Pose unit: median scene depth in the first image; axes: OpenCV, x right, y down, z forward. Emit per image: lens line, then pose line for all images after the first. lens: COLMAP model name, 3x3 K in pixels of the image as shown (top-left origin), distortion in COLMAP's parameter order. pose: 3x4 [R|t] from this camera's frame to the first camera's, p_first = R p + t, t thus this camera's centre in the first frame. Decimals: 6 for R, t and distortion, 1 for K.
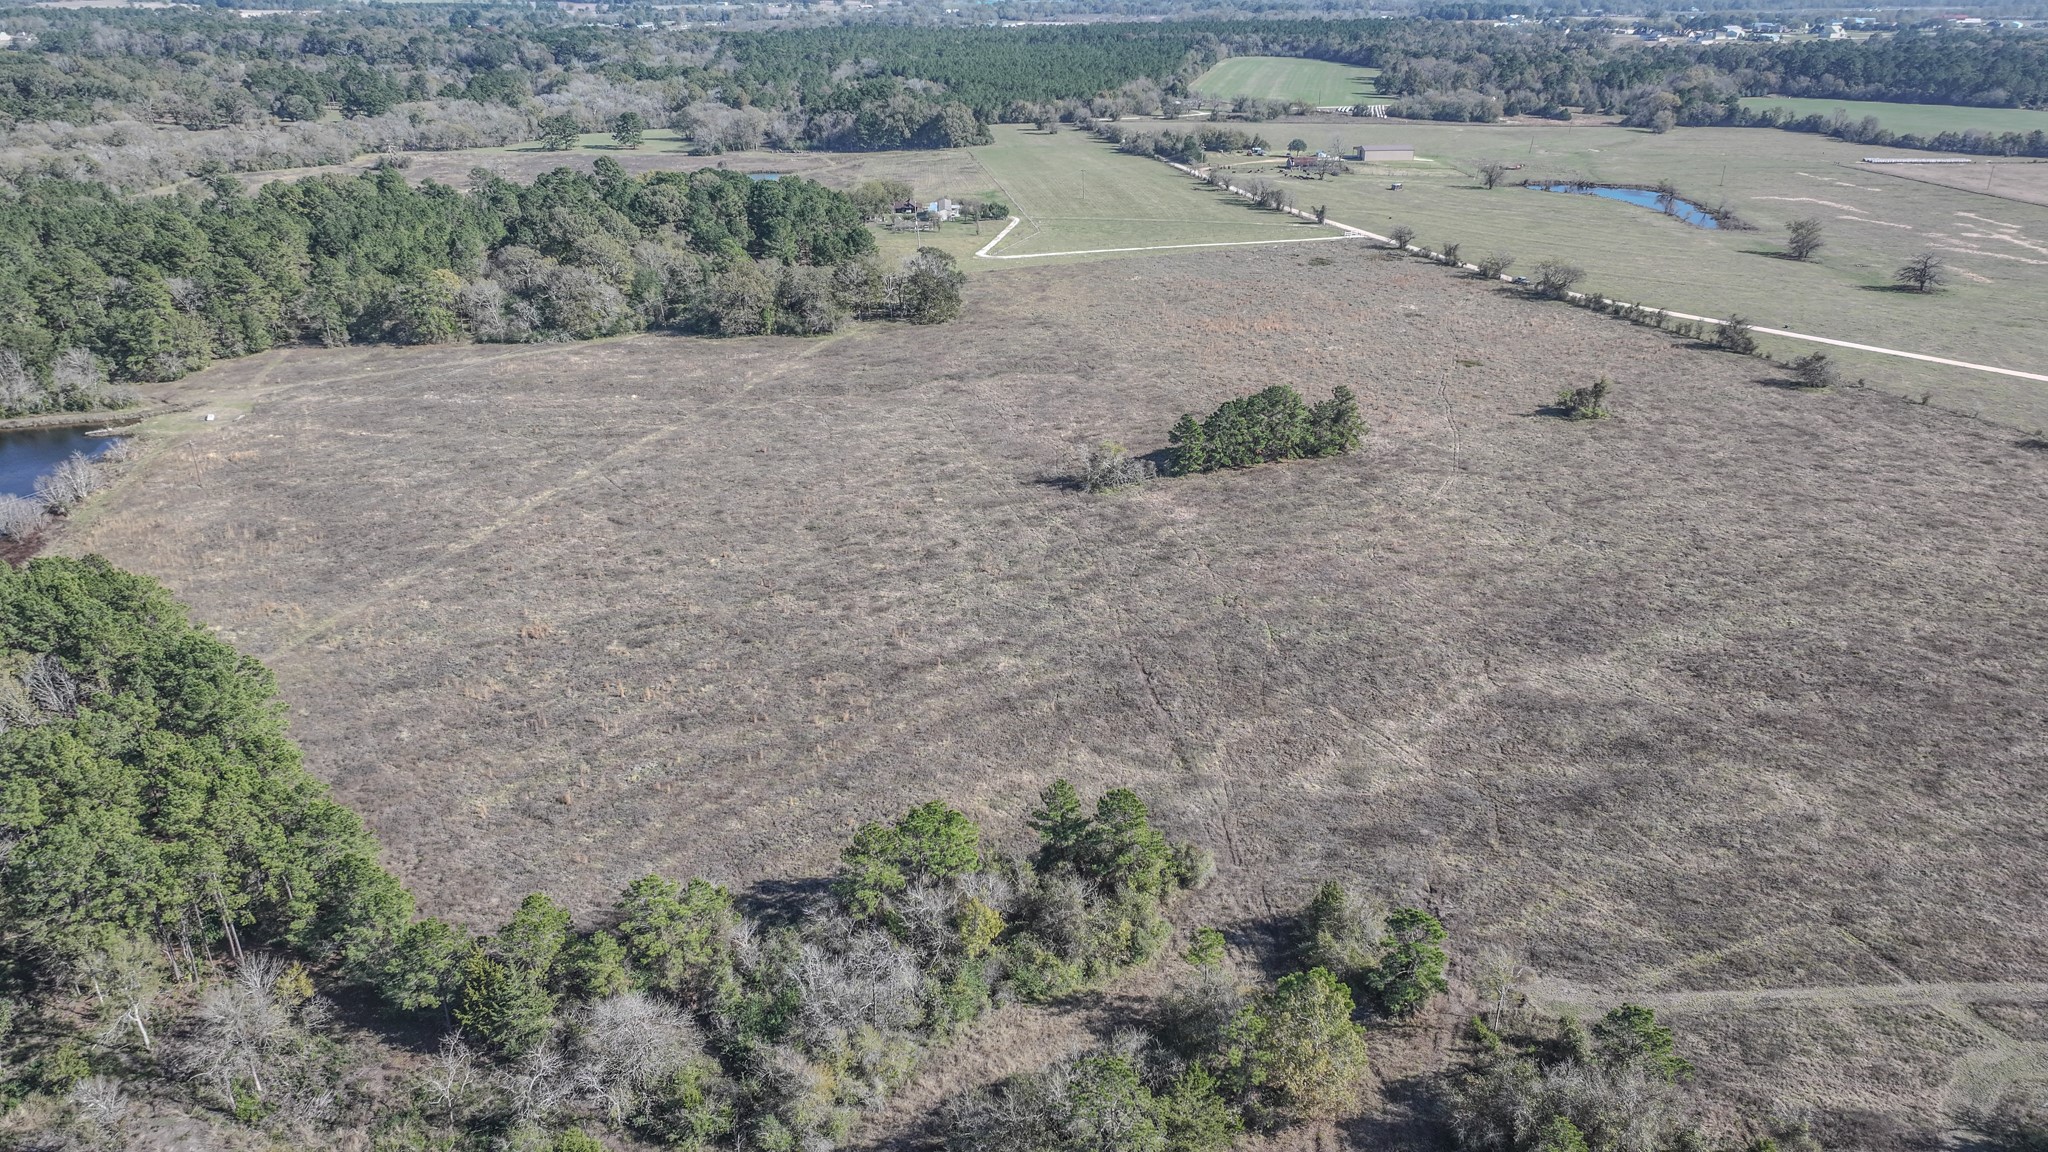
lens RADIAL K [[1419.2, 0, 1024.0], [0, 1419.2, 576.0], [0, 0, 1]] dist [0.004452, 0.006181]
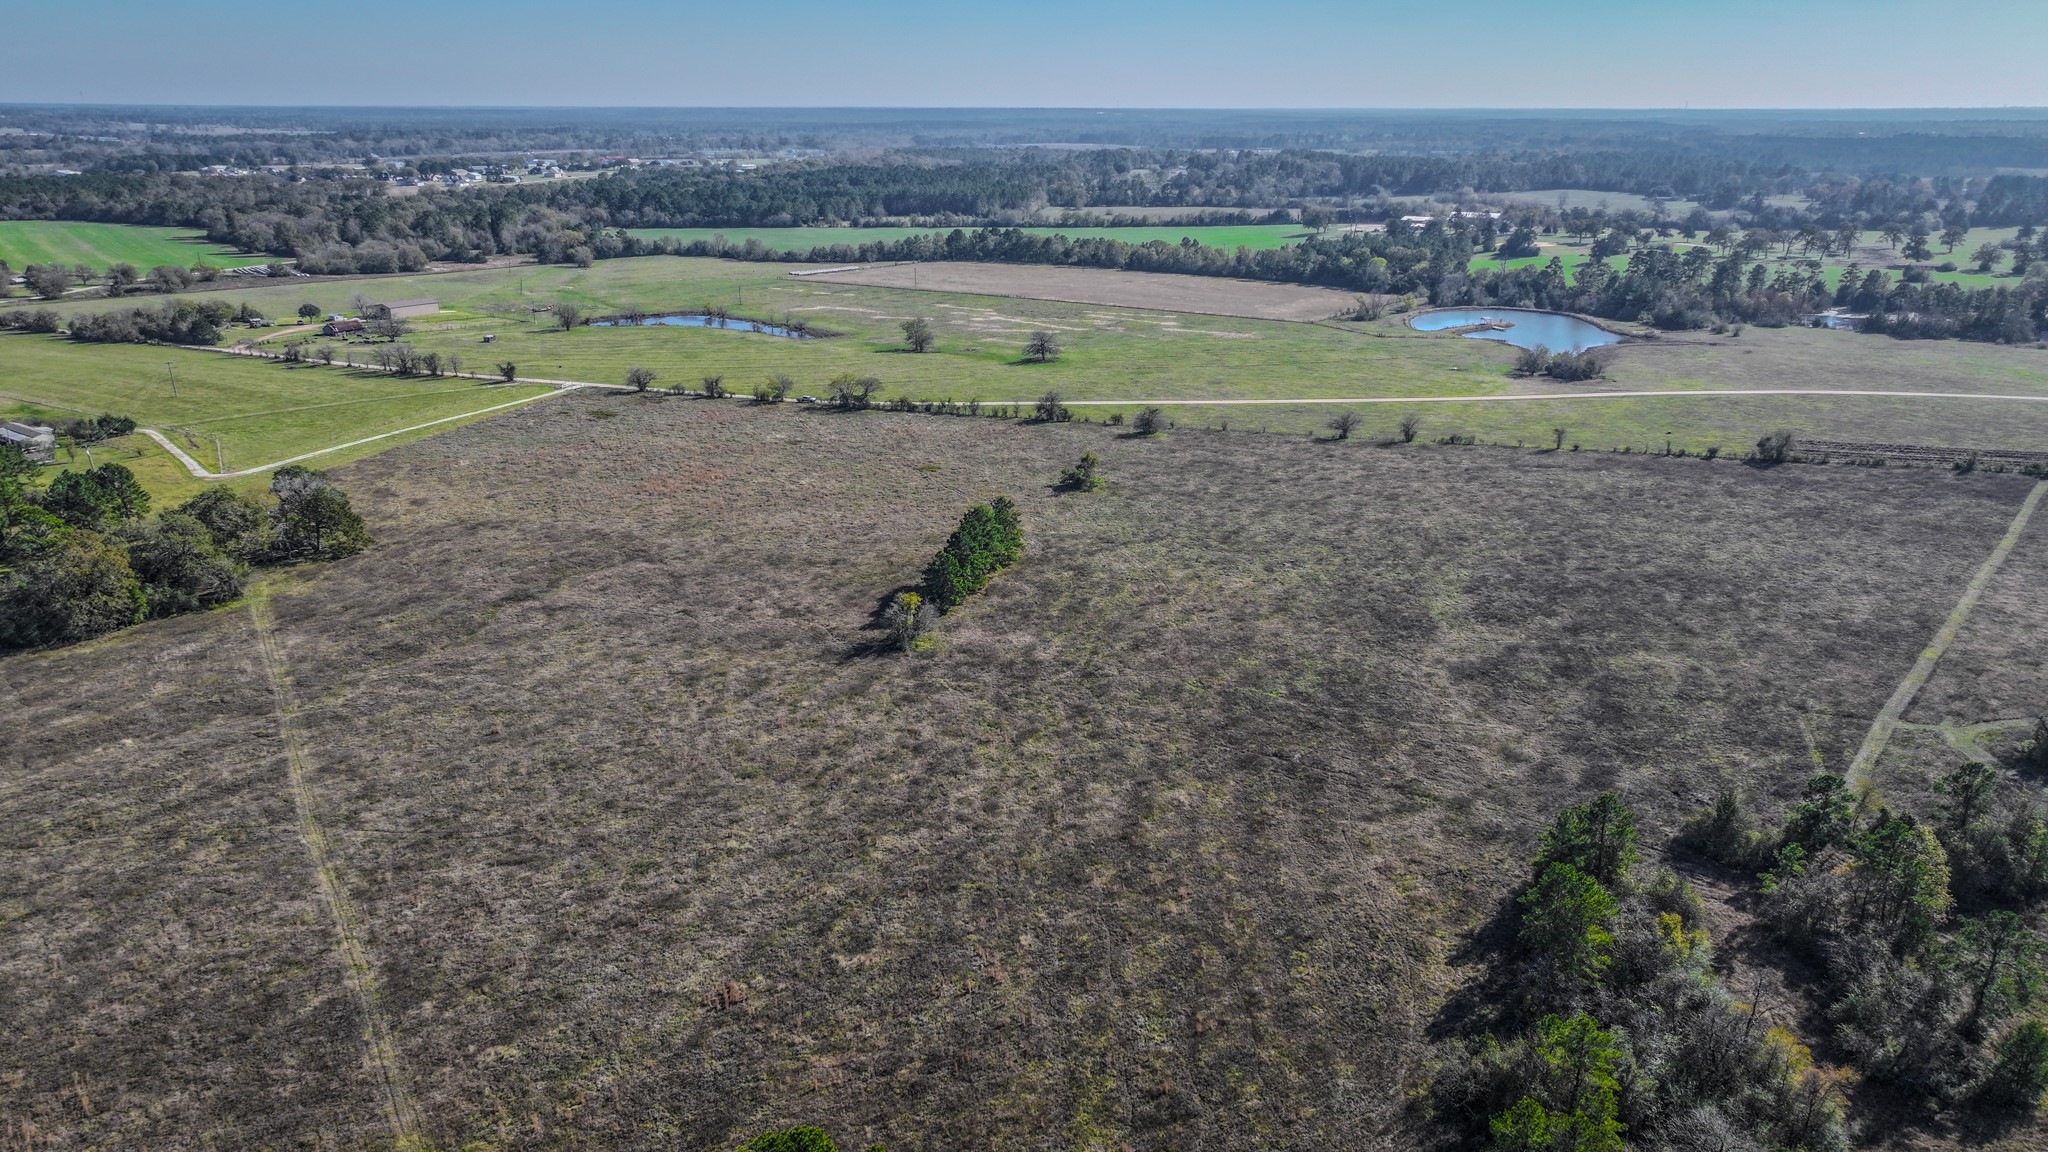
lens RADIAL K [[1441.2, 0, 1030.4], [0, 1441.2, 571.0], [0, 0, 1]] dist [-0.001907, 0.017803]
pose [[0.640193, -0.236694, 0.730842, -0.251114], [0.306978, 0.950915, 0.039065, -0.051400], [-0.704214, 0.199343, 0.681428, 0.112767]]
